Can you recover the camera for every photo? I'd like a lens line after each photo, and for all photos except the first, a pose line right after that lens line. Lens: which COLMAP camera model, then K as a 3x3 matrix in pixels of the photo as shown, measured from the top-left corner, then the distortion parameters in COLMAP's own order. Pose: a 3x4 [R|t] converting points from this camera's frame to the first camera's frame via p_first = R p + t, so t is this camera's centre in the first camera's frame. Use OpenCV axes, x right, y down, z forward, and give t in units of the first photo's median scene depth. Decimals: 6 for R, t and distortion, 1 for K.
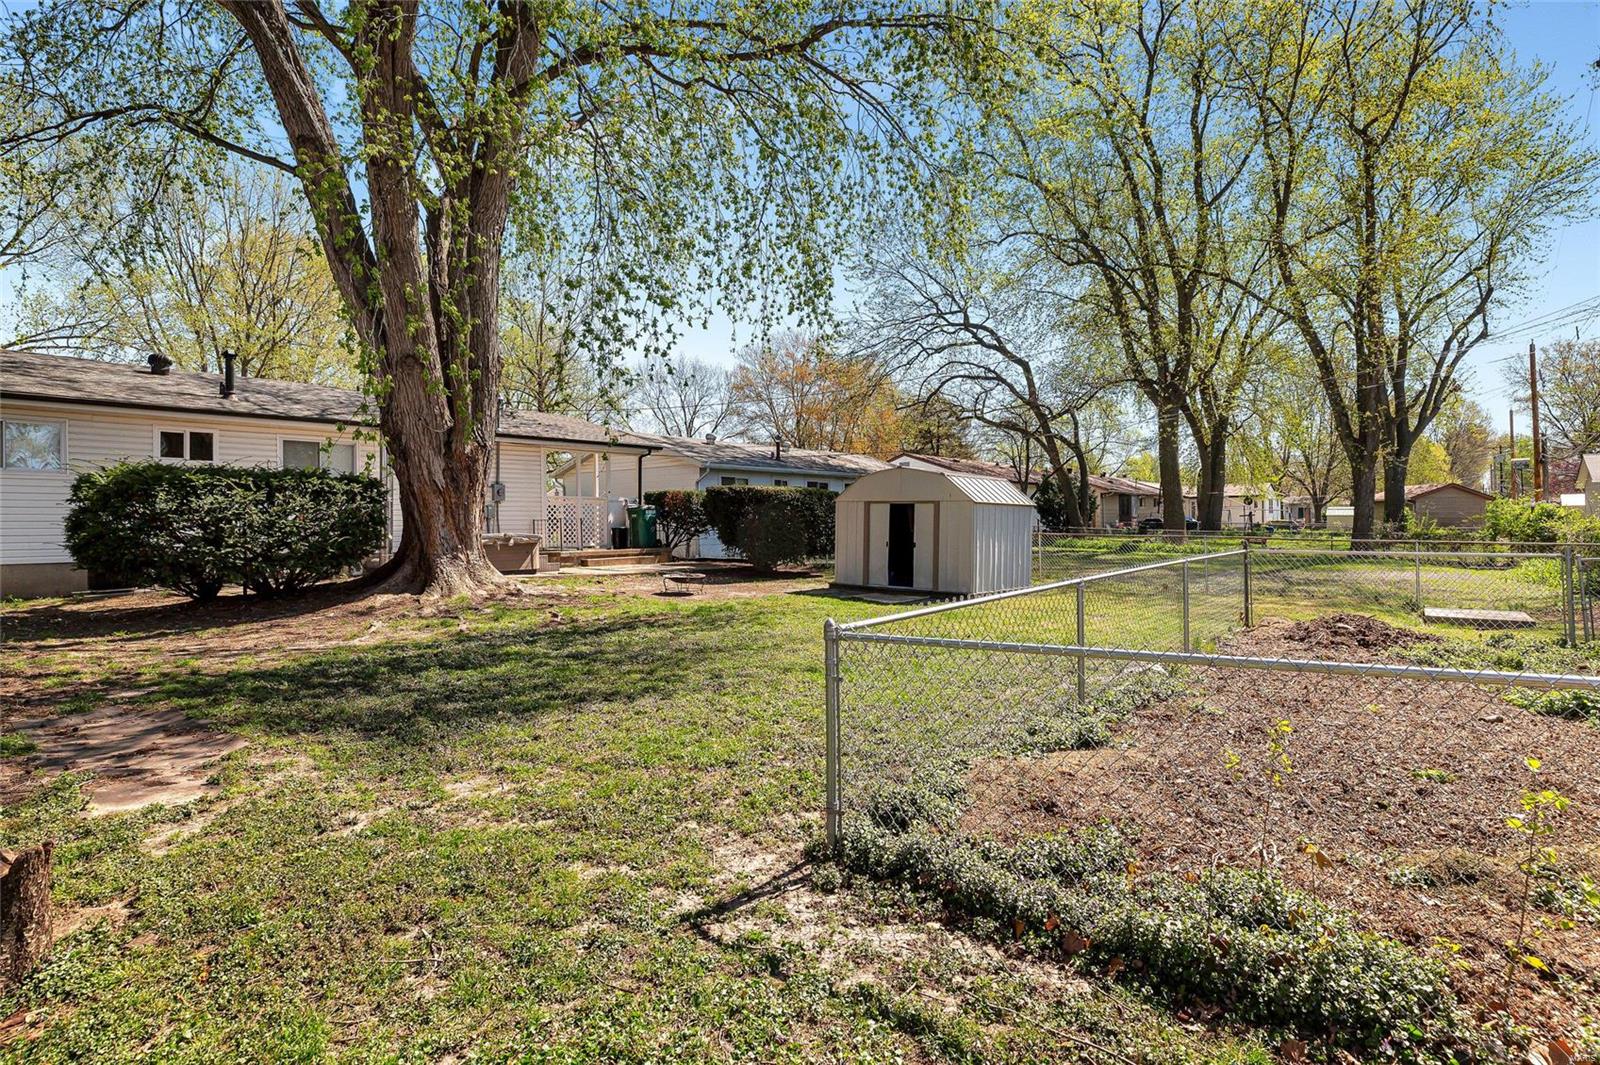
lens RADIAL K [[849.9, 0, 797.5], [0, 849.9, 526.4], [0, 0, 1]] dist [0.003560, -0.001503]
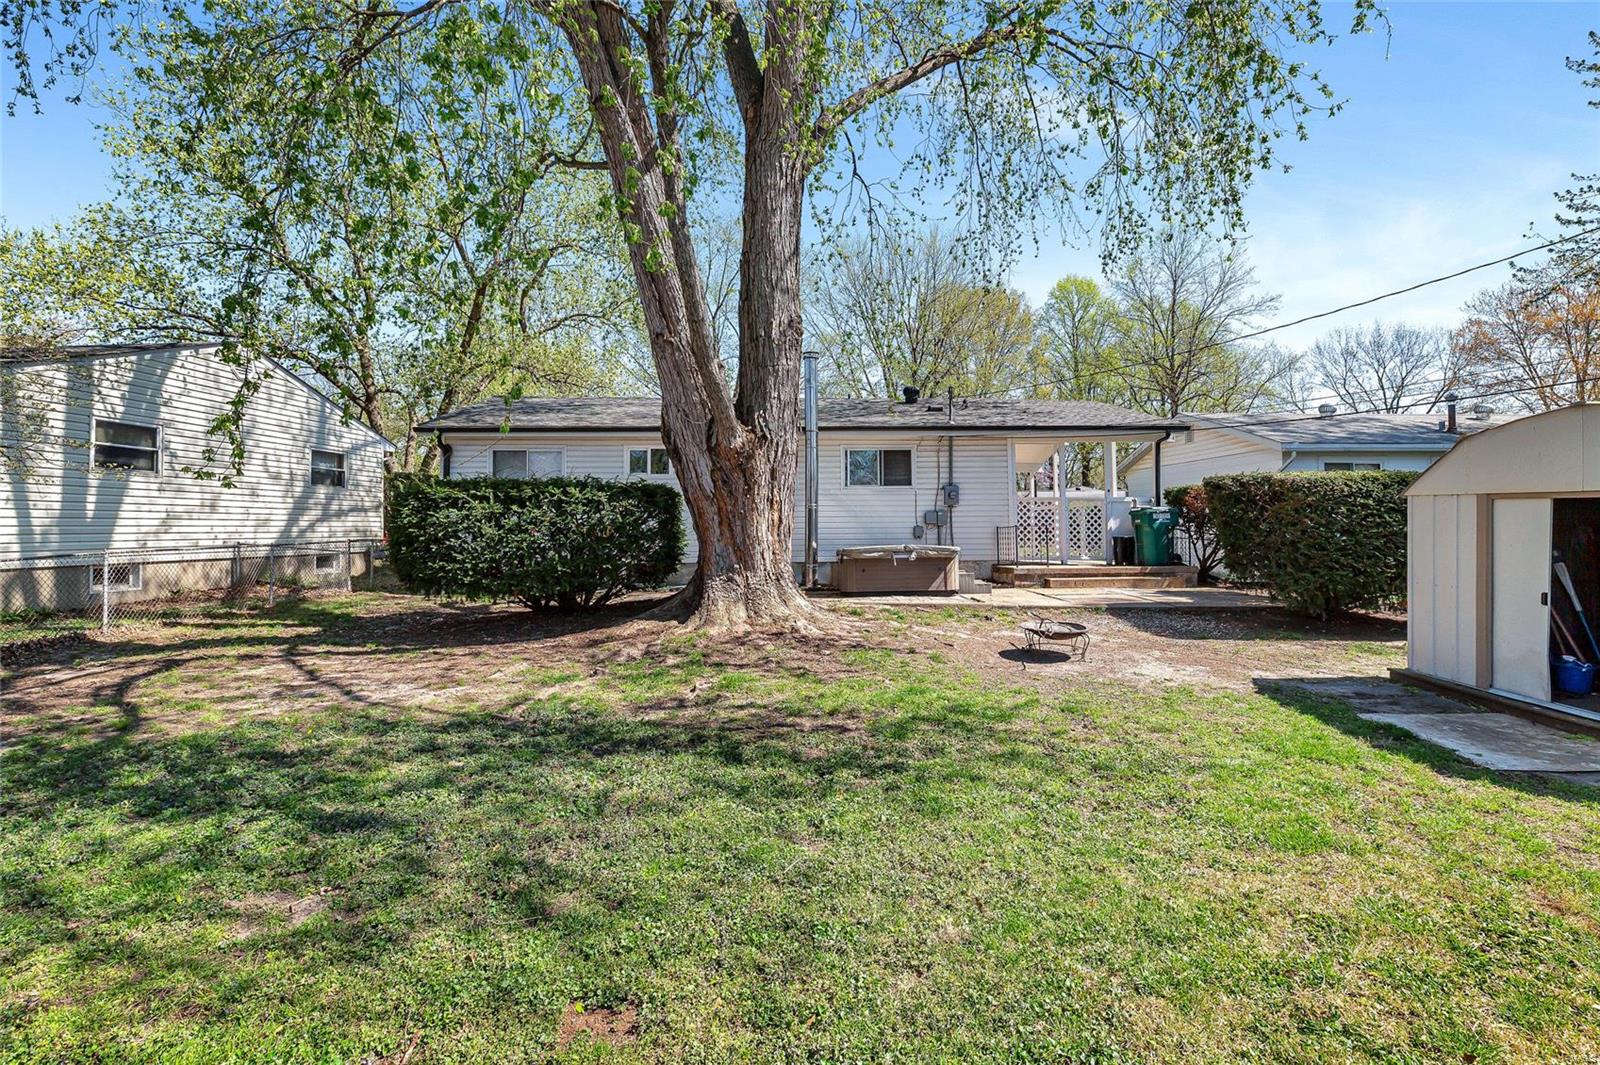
lens RADIAL K [[727.9, 0, 807.3], [0, 727.9, 522.1], [0, 0, 1]] dist [0.004162, -0.000930]
pose [[0.664460, 0.001869, -0.747321, 0.113337], [-0.003271, 0.999995, -0.000407, -0.012983], [0.747316, 0.002715, 0.664463, 0.441305]]
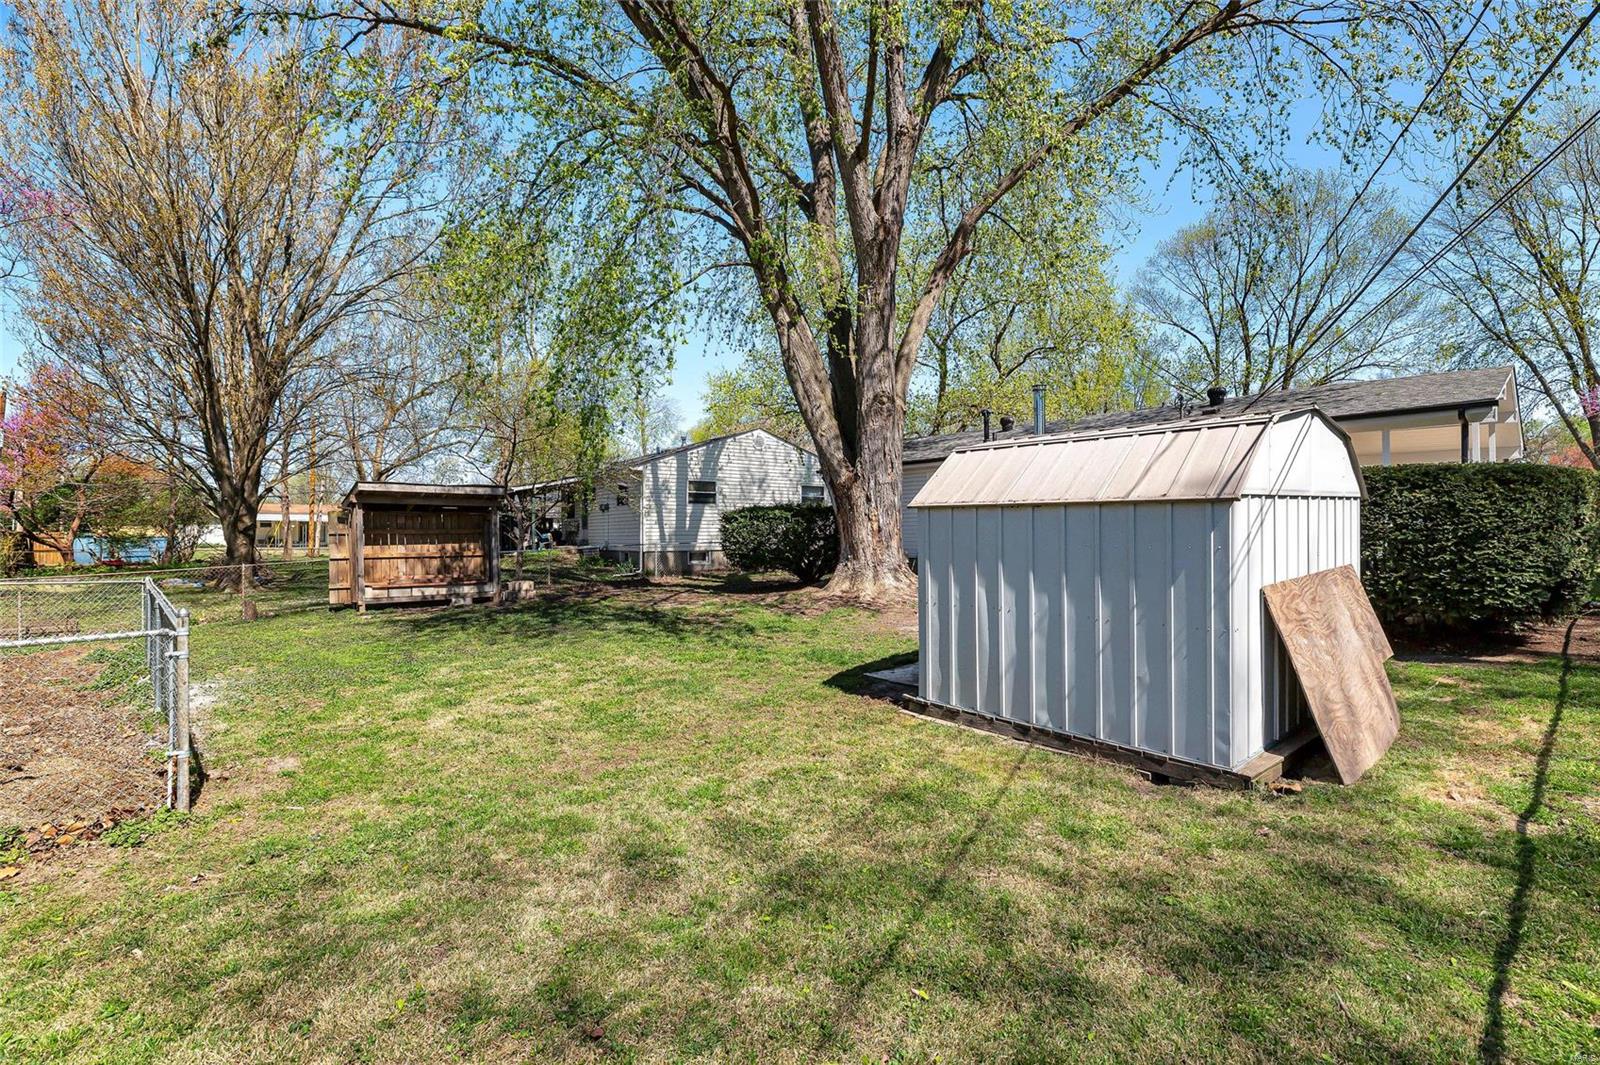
lens RADIAL K [[727.9, 0, 797.5], [0, 727.9, 536.2], [0, 0, 1]] dist [0.004162, -0.000930]
pose [[-0.157668, 0.012133, -0.987418, 0.499428], [0.003167, 0.999926, 0.011781, -0.014993], [0.987487, -0.001270, -0.157695, 0.805924]]
